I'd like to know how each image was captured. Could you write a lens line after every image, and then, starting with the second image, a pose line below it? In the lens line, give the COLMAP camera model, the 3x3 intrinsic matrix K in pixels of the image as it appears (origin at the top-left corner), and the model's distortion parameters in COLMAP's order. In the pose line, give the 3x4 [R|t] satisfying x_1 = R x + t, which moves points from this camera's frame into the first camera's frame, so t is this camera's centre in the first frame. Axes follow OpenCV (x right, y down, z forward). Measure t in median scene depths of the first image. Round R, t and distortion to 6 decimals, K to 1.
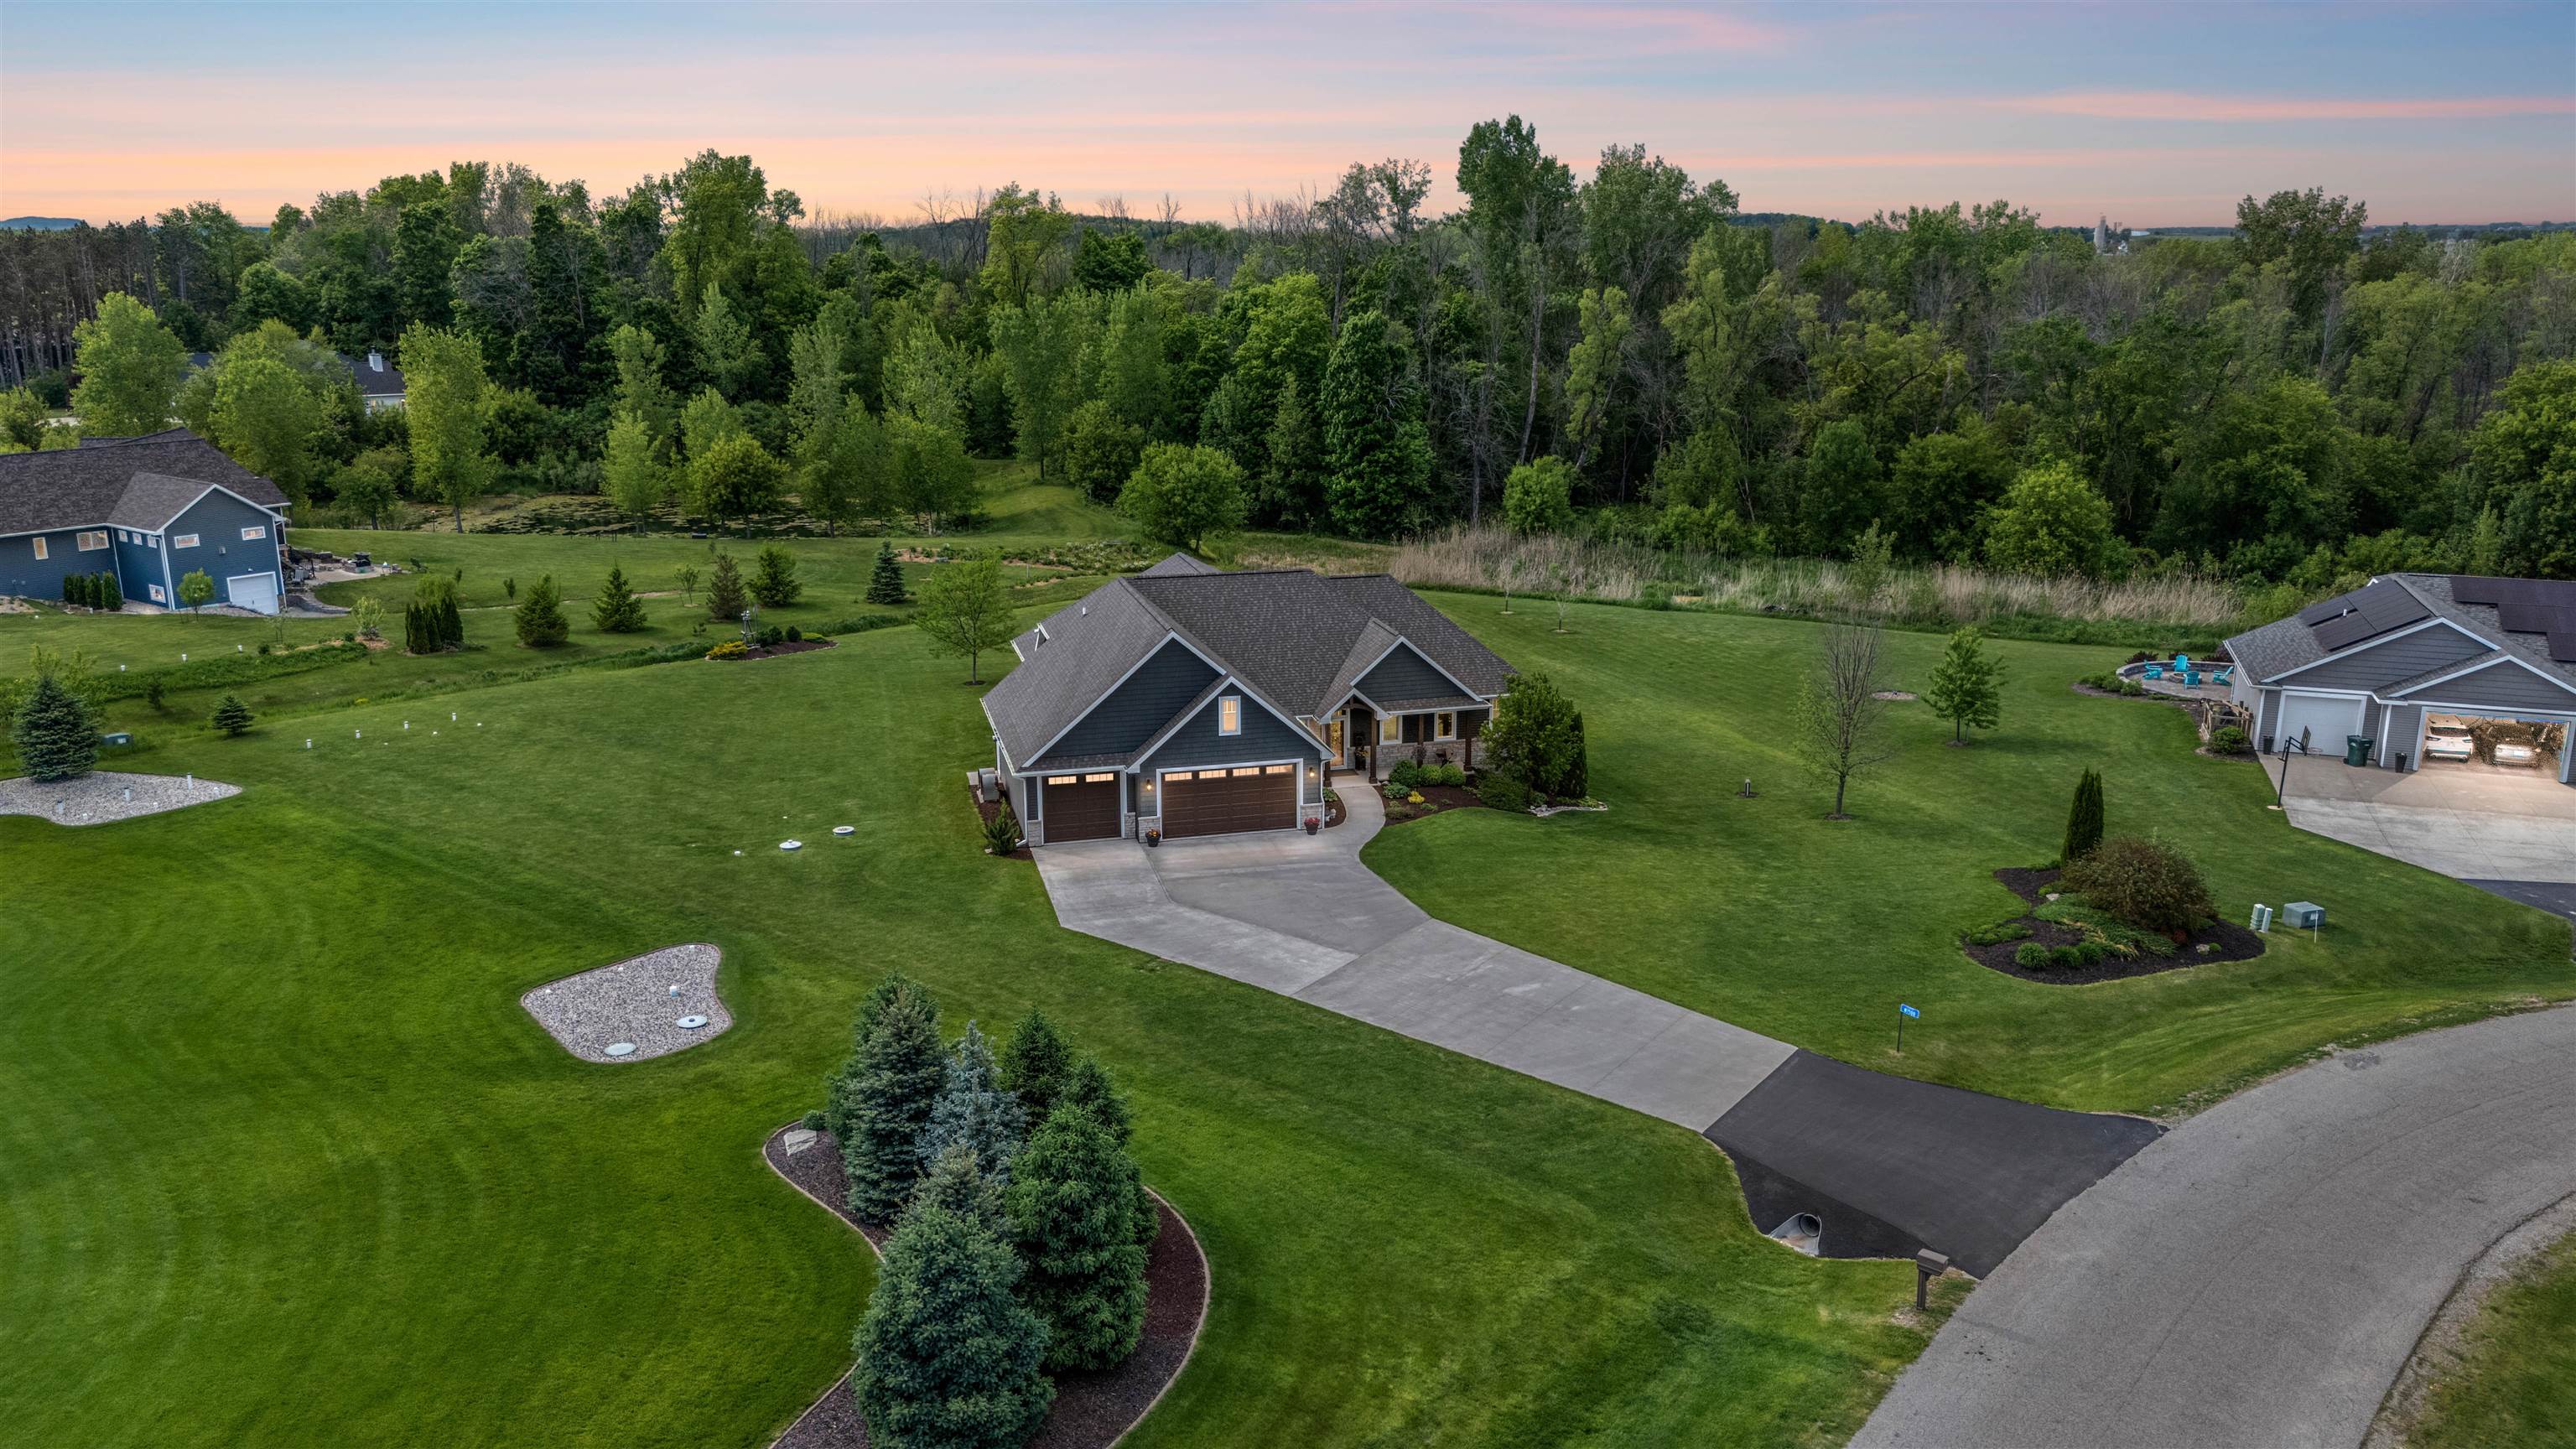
lens RADIAL K [[1886.3, 0, 1283.0], [0, 1886.3, 737.7], [0, 0, 1]] dist [0.123884, -0.183738]
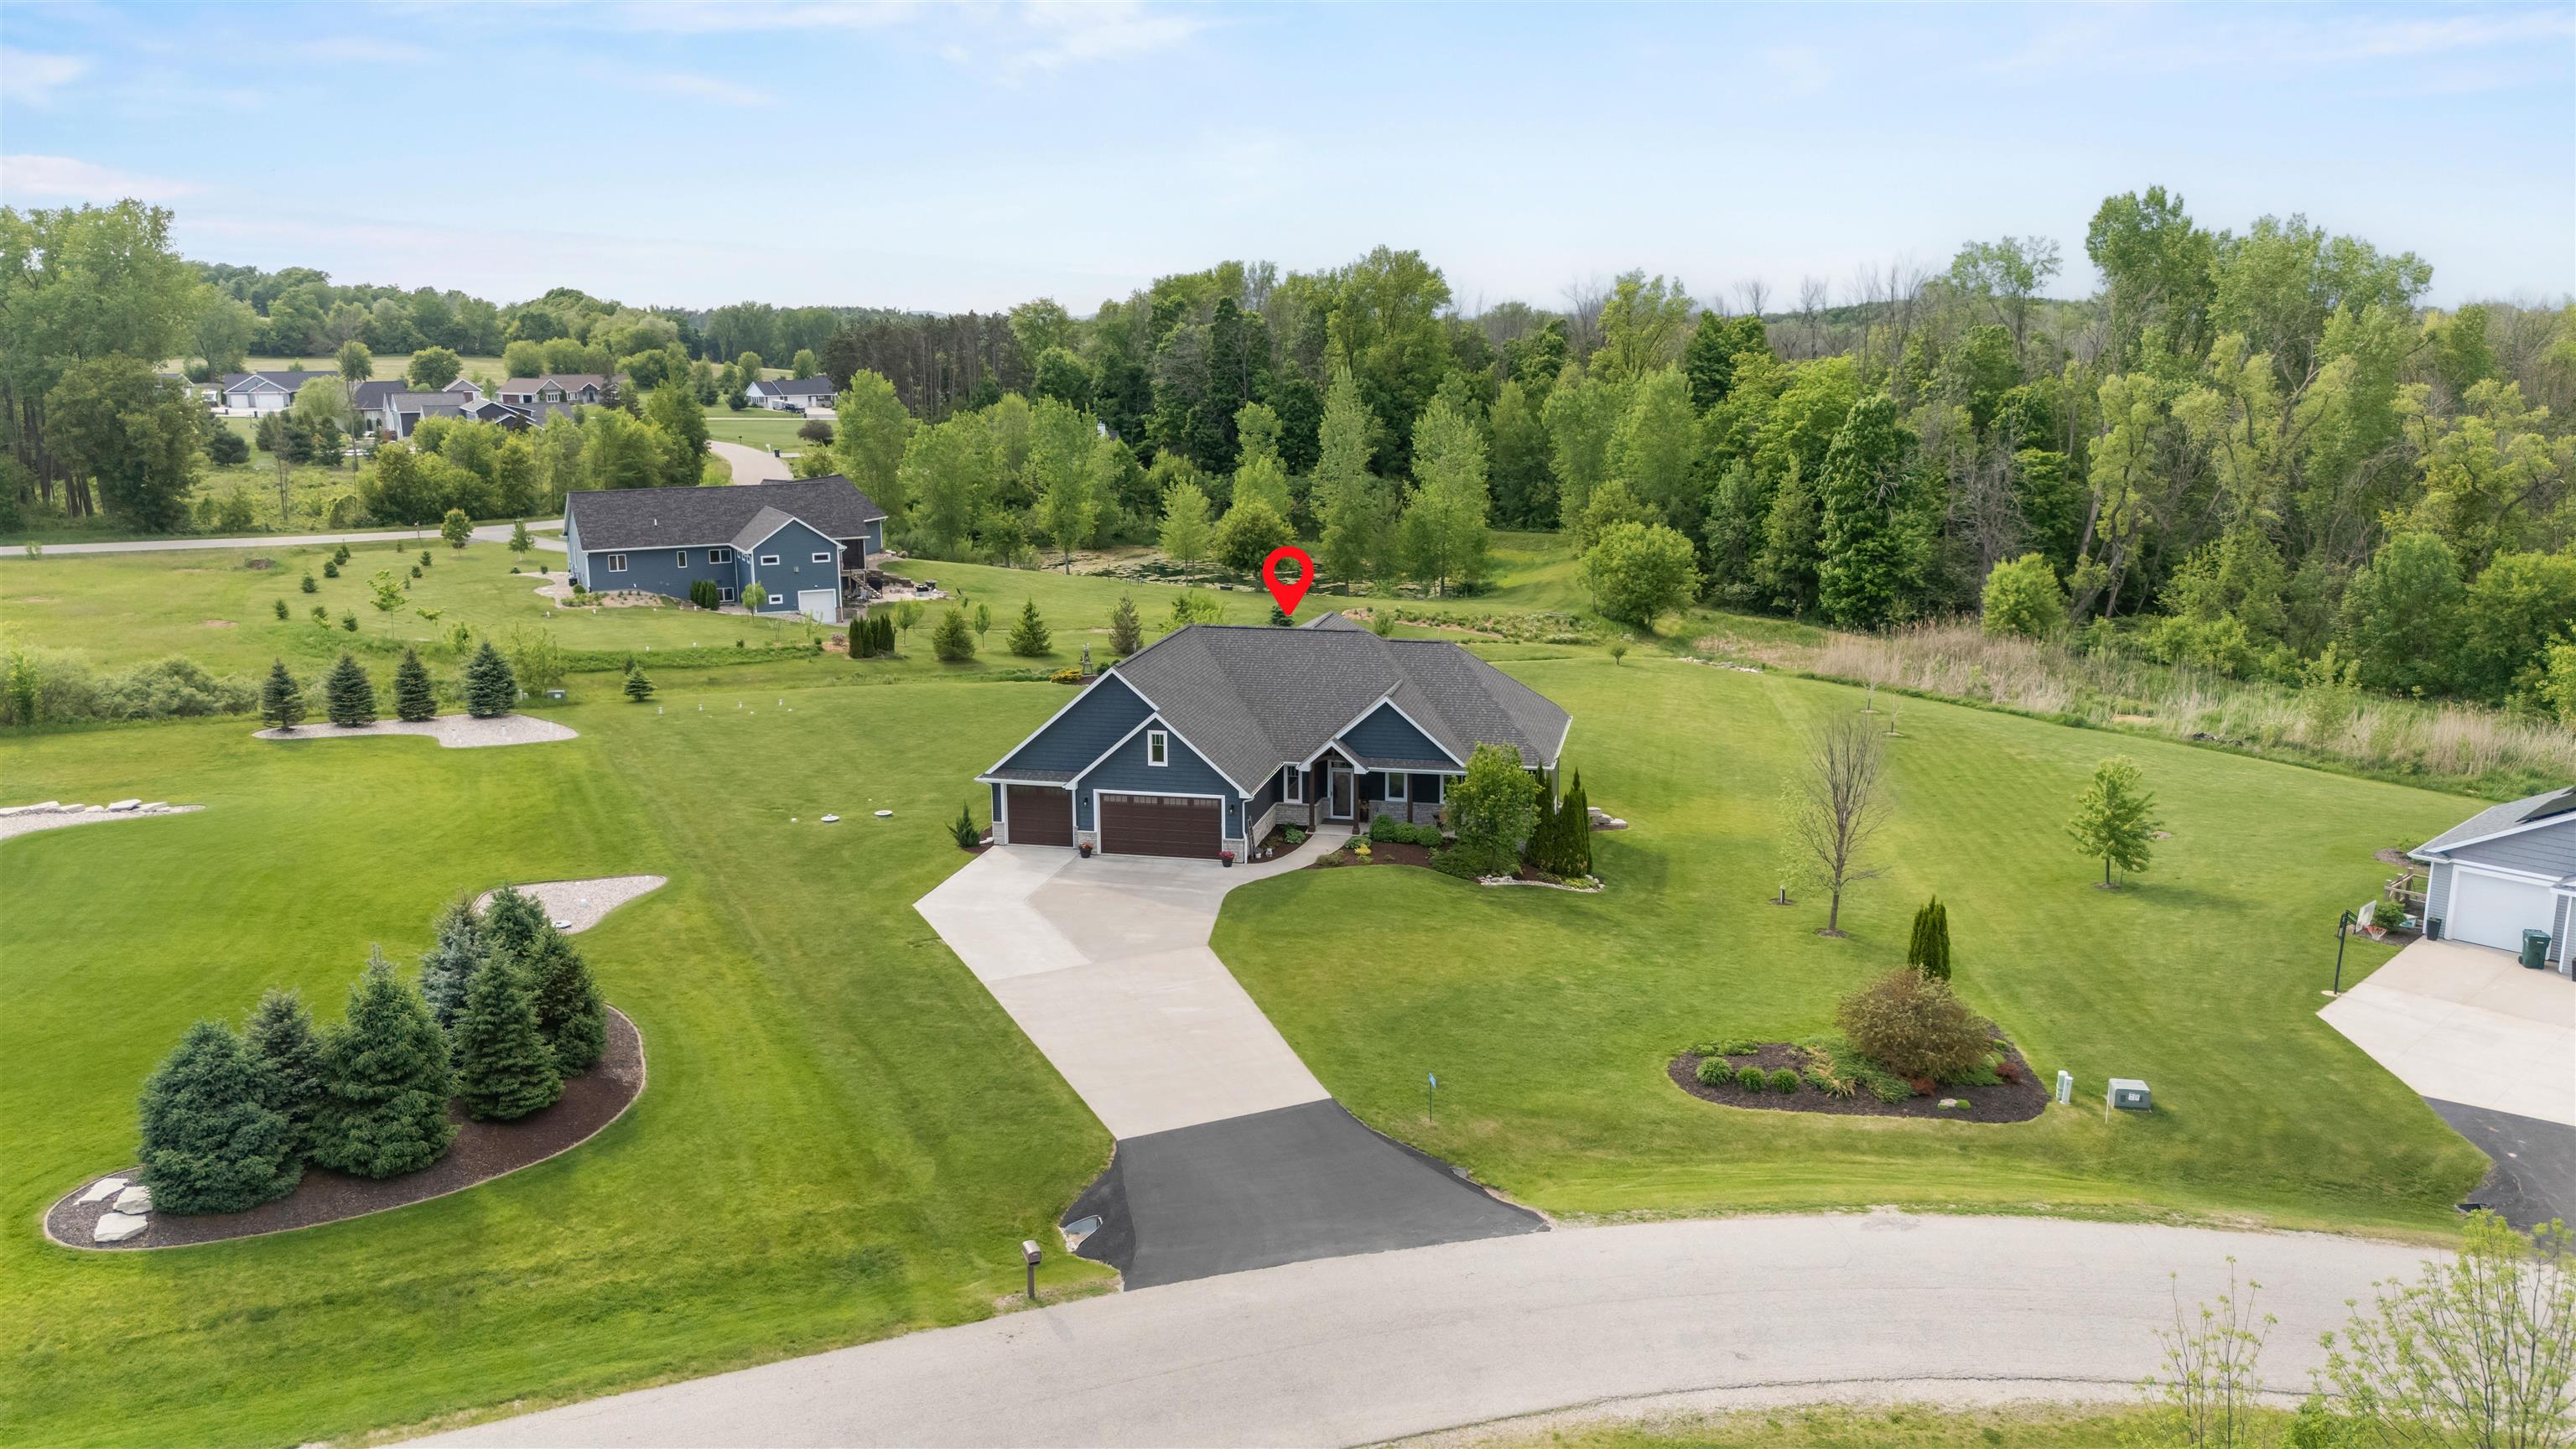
lens RADIAL K [[1903.6, 0, 1288.0], [0, 1903.6, 724.5], [0, 0, 1]] dist [0.062366, -0.066953]
pose [[0.888825, 0.093411, -0.448626, 0.231777], [-0.115579, 0.993050, -0.022217, -0.004138], [0.443433, 0.071598, 0.893443, 0.018496]]
